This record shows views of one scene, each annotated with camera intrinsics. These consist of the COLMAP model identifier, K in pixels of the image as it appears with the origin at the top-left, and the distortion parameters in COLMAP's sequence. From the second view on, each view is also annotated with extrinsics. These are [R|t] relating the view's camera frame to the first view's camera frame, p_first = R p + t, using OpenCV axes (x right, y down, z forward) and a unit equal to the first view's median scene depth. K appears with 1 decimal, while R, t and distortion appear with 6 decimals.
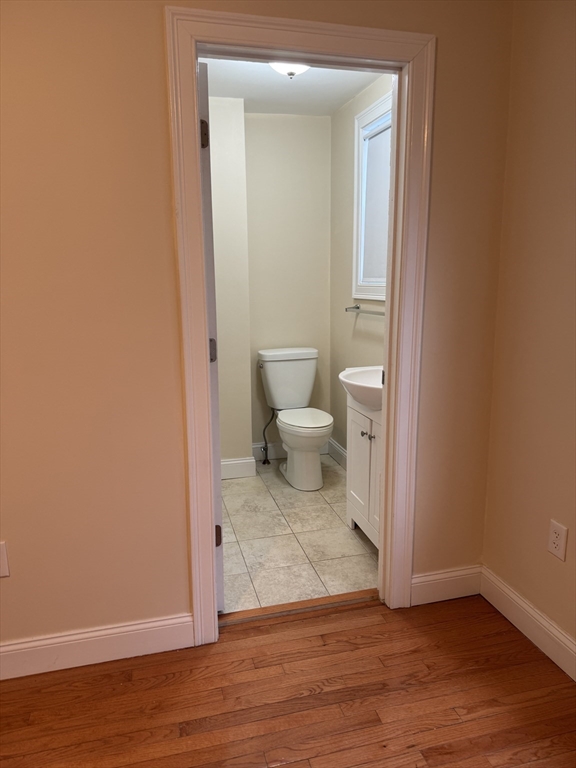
lens RADIAL K [[540.7, 0, 288.1], [0, 540.7, 384.3], [0, 0, 1]] dist [0.029907, -0.061697]
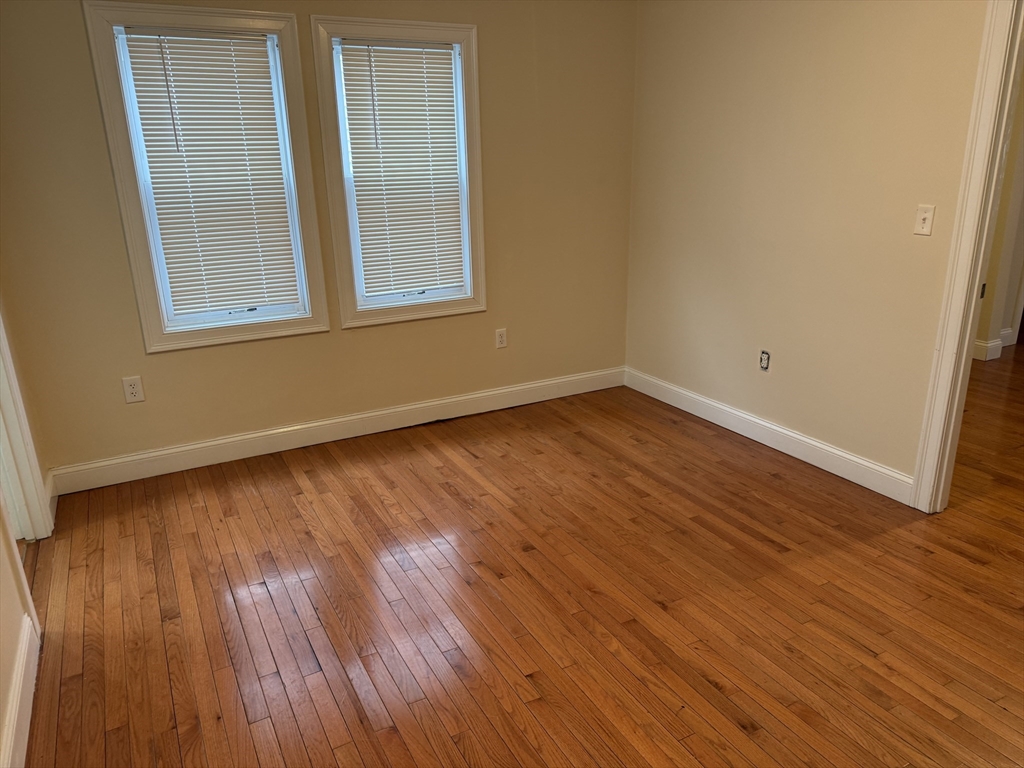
lens RADIAL K [[721.0, 0, 501.8], [0, 721.0, 376.0], [0, 0, 1]] dist [0.029907, -0.061697]
pose [[-0.216083, -0.269316, 0.938497, -1.369277], [0.235590, 0.918423, 0.317799, -0.093939], [-0.947526, 0.289771, -0.135007, 0.377043]]
